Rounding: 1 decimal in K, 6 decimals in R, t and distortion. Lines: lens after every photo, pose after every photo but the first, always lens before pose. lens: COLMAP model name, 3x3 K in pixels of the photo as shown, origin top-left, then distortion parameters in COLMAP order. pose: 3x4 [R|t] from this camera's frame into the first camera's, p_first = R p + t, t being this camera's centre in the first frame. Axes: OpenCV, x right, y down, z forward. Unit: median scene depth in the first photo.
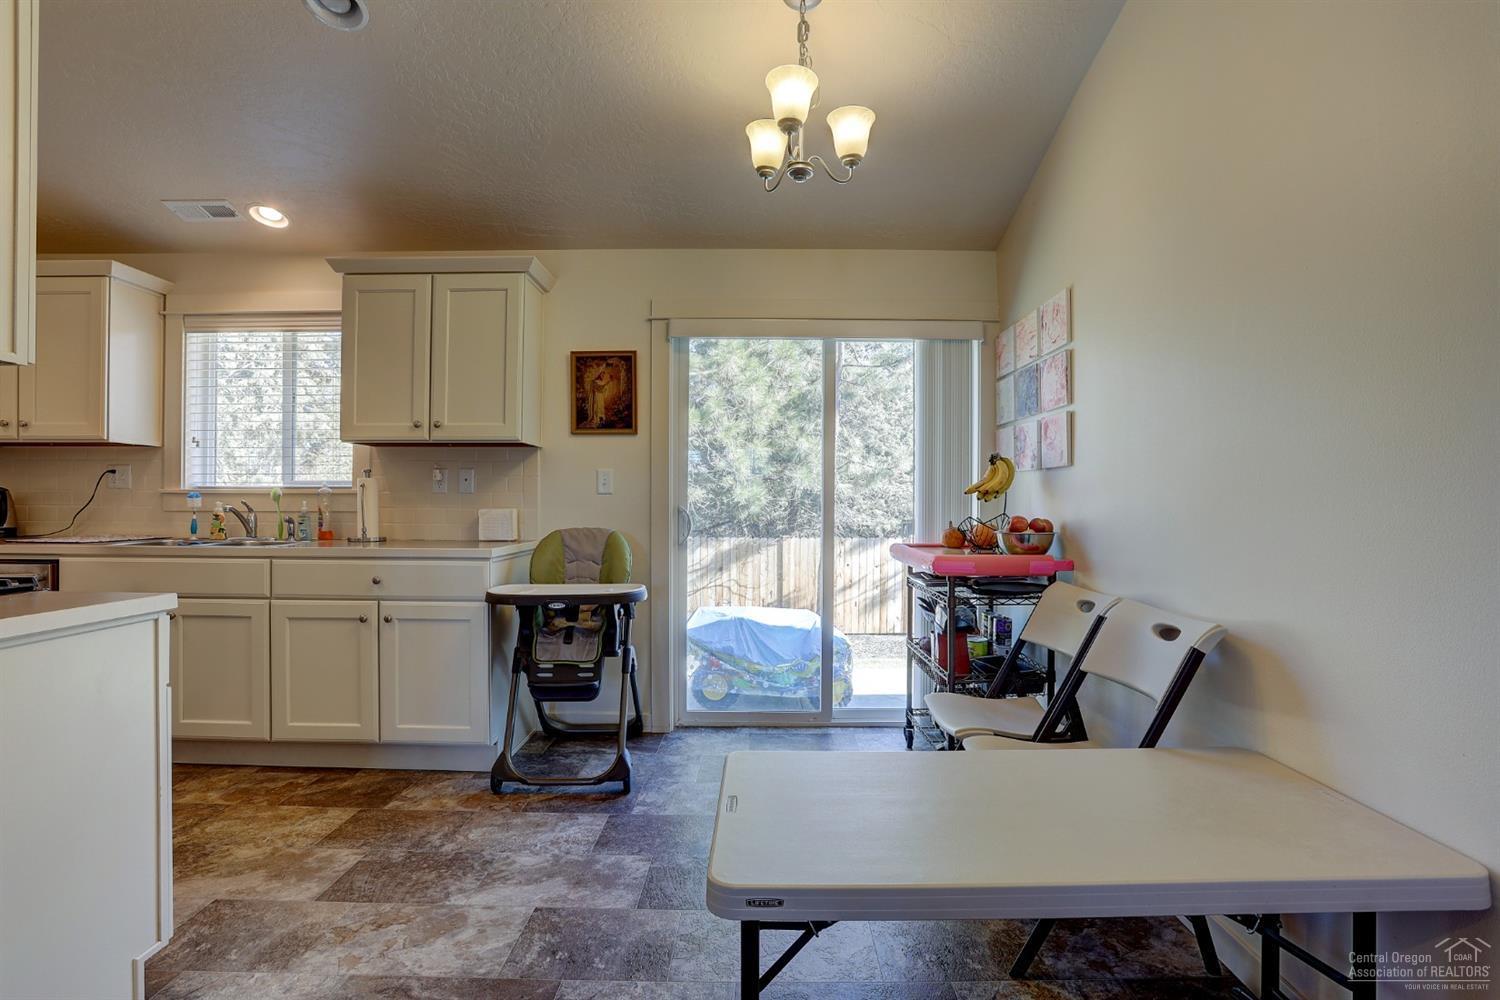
lens RADIAL K [[732.1, 0, 757.9], [0, 732.1, 503.4], [0, 0, 1]] dist [-0.077761, 0.034000]
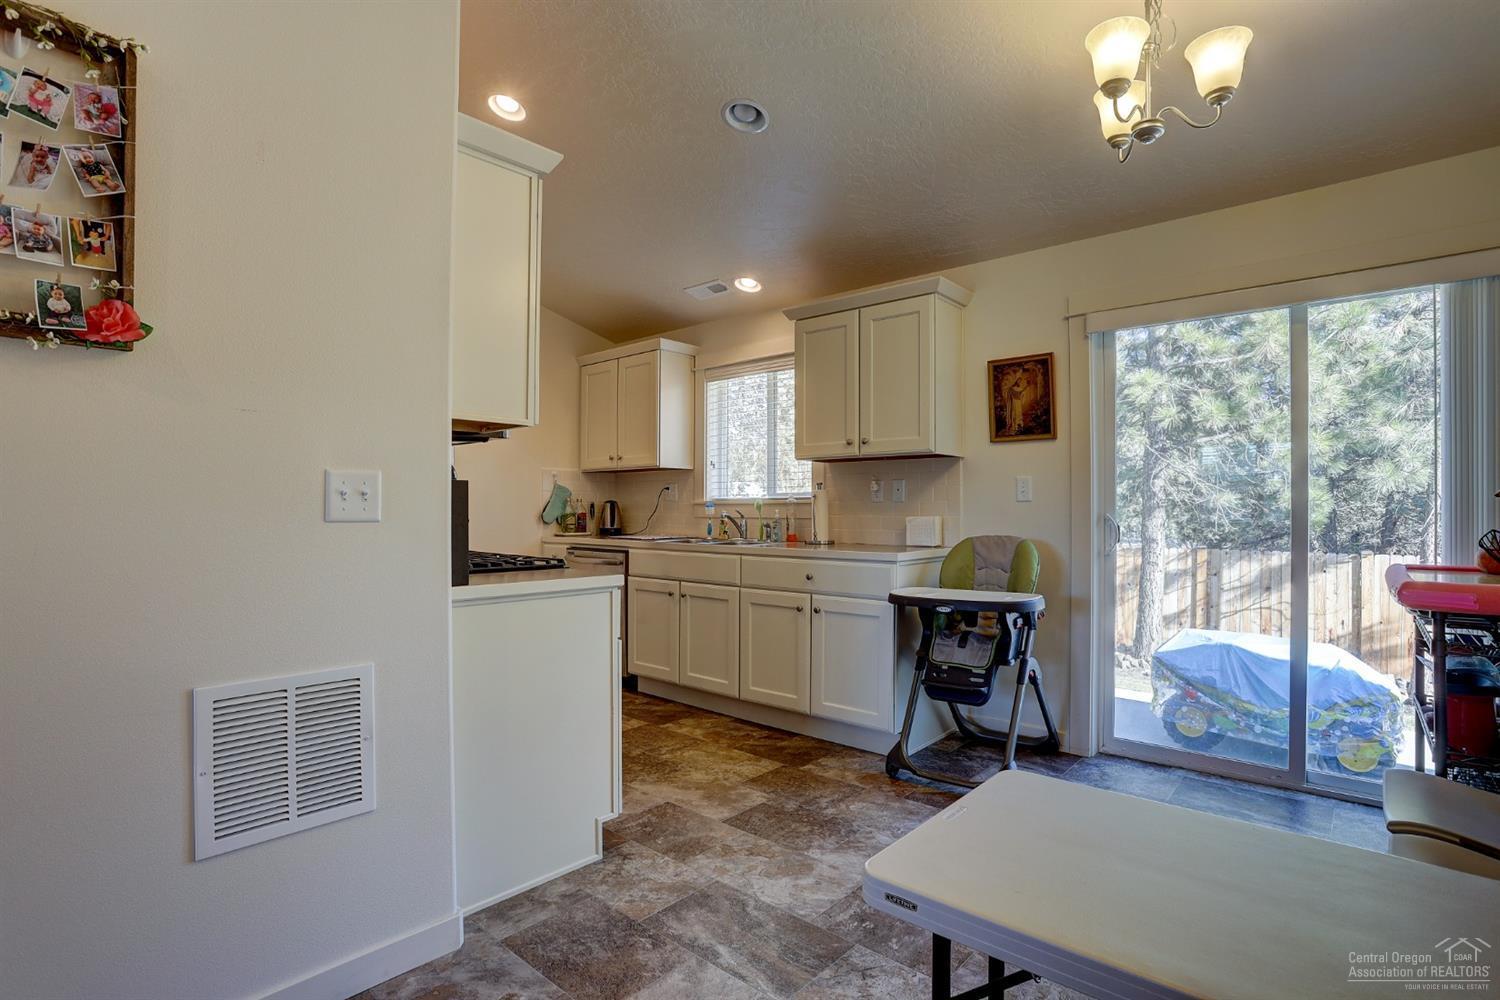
lens RADIAL K [[732.8, 0, 760.2], [0, 732.8, 506.3], [0, 0, 1]] dist [-0.076483, 0.029633]
pose [[0.755368, -0.005646, -0.655276, 0.171788], [0.001569, 0.999976, -0.006808, -0.000512], [0.655299, 0.004114, 0.755358, 0.030226]]
